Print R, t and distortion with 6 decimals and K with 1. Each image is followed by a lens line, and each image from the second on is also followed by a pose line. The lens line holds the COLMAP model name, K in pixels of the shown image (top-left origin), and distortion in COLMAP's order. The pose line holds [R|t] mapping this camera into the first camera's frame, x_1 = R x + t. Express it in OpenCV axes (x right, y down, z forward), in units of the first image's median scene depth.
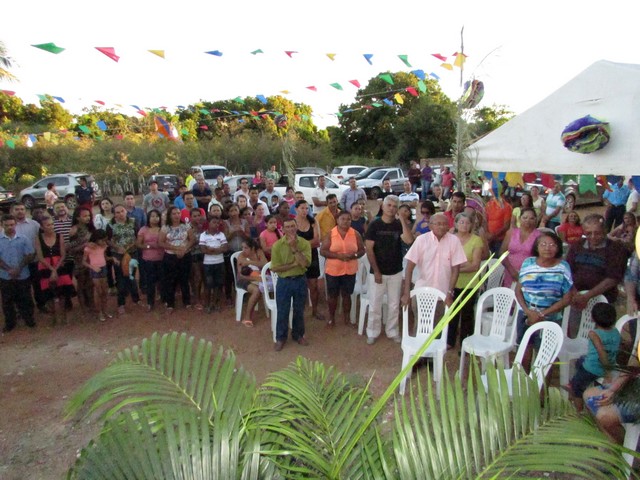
lens RADIAL K [[470.9, 0, 317.6], [0, 470.9, 253.5], [0, 0, 1]] dist [-0.050328, -0.001713]
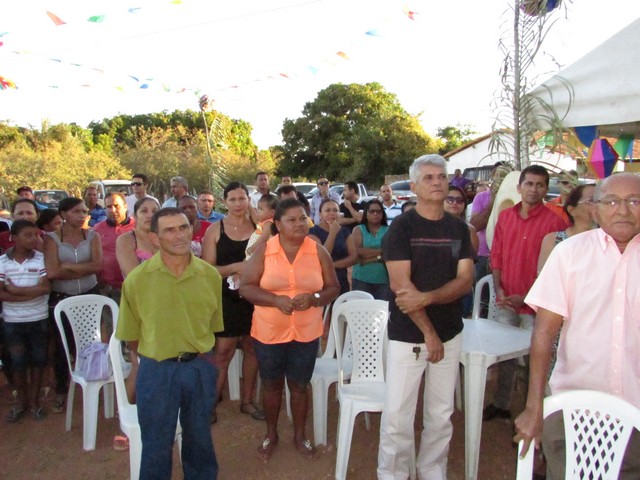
lens RADIAL K [[470.9, 0, 317.6], [0, 470.9, 253.5], [0, 0, 1]] dist [-0.050328, -0.001713]
pose [[0.993133, -0.001856, 0.116972, 0.007413], [0.011716, 0.996425, -0.083662, -0.001769], [-0.116399, 0.084458, 0.989605, 0.169631]]
